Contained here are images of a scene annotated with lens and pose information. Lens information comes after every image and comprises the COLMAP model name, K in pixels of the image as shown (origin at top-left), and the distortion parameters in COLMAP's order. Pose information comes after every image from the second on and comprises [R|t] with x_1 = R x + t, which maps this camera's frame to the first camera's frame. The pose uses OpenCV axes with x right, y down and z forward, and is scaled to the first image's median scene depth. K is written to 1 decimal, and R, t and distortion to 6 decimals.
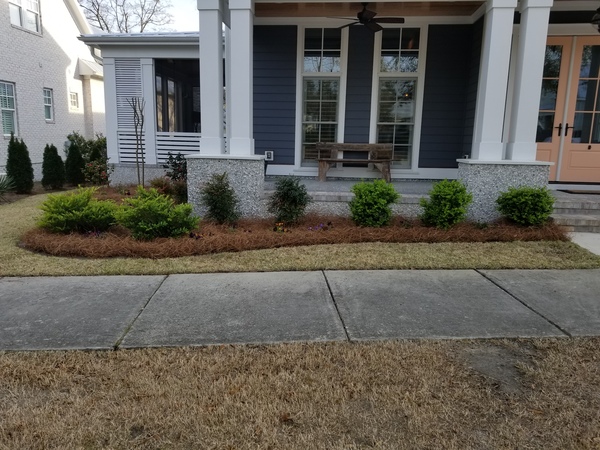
lens RADIAL K [[468.8, 0, 287.6], [0, 468.8, 224.5], [0, 0, 1]] dist [0.029886, -0.058924]
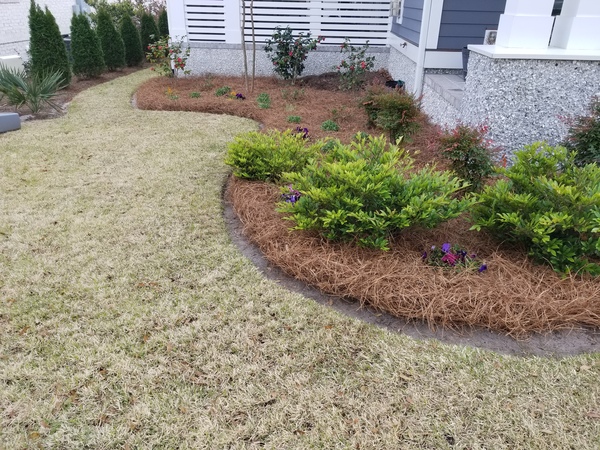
lens RADIAL K [[464.4, 0, 300.0], [0, 464.4, 225.0], [0, 0, 1]] dist [0.067297, -0.127218]
pose [[0.998936, -0.025590, 0.038358, -0.341198], [0.014067, 0.961340, 0.275004, -0.081834], [-0.043912, -0.274172, 0.960677, 0.338767]]
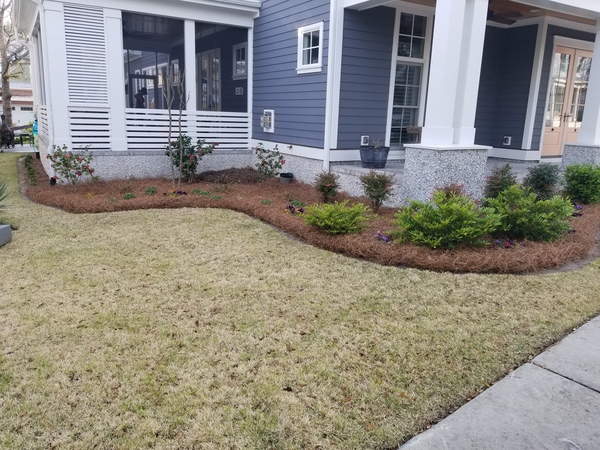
lens RADIAL K [[472.7, 0, 297.3], [0, 472.7, 212.2], [0, 0, 1]] dist [0.047863, -0.067889]
pose [[0.807819, -0.116361, 0.577831, -0.753781], [0.090085, 0.993177, 0.074062, -0.085520], [-0.582506, -0.007775, 0.812789, 0.288445]]
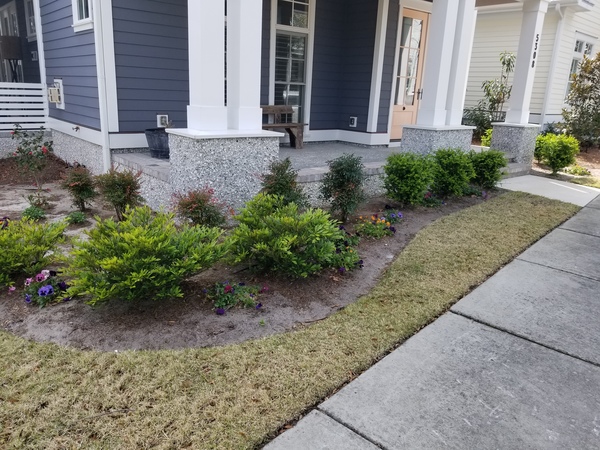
lens RADIAL K [[464.4, 0, 300.0], [0, 464.4, 225.0], [0, 0, 1]] dist [0.067297, -0.127218]
pose [[0.706287, -0.186303, 0.682972, -0.445420], [0.096244, 0.981063, 0.168087, -0.088511], [-0.701353, -0.052986, 0.710842, 0.299614]]
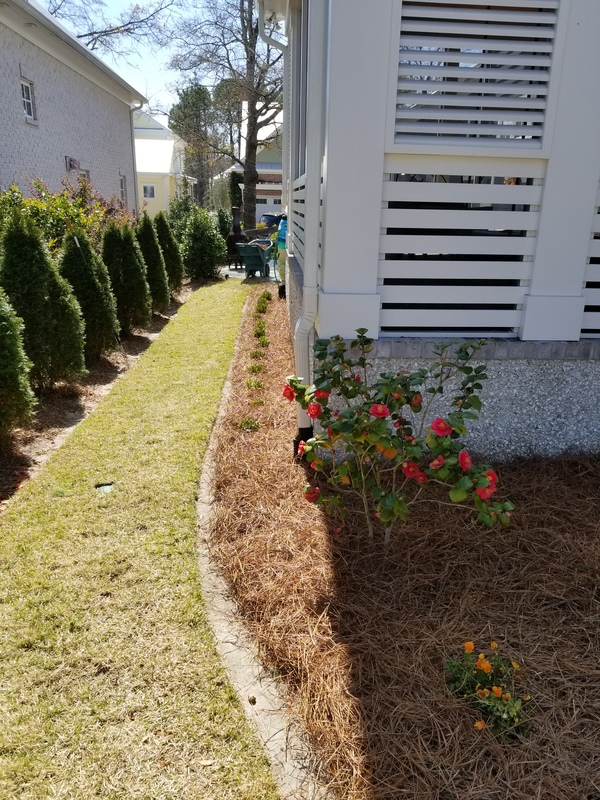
lens RADIAL K [[625.0, 0, 300.0], [0, 625.0, 400.0], [0, 0, 1]] dist [0.029886, -0.058924]
pose [[0.987247, -0.053858, 0.149809, -0.630781], [0.032373, 0.989291, 0.142321, -0.203243], [-0.155870, -0.135656, 0.978418, 1.085500]]
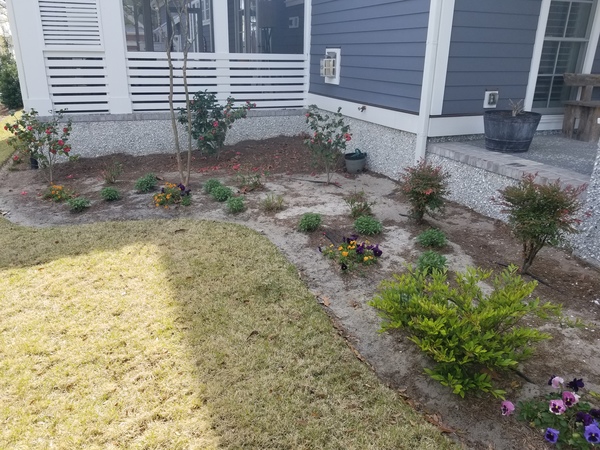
lens RADIAL K [[468.8, 0, 287.6], [0, 468.8, 224.5], [0, 0, 1]] dist [0.029886, -0.058924]
pose [[0.898857, -0.160831, 0.407663, -0.534358], [0.084504, 0.976375, 0.198877, -0.134683], [-0.430017, -0.144313, 0.891212, 0.582877]]
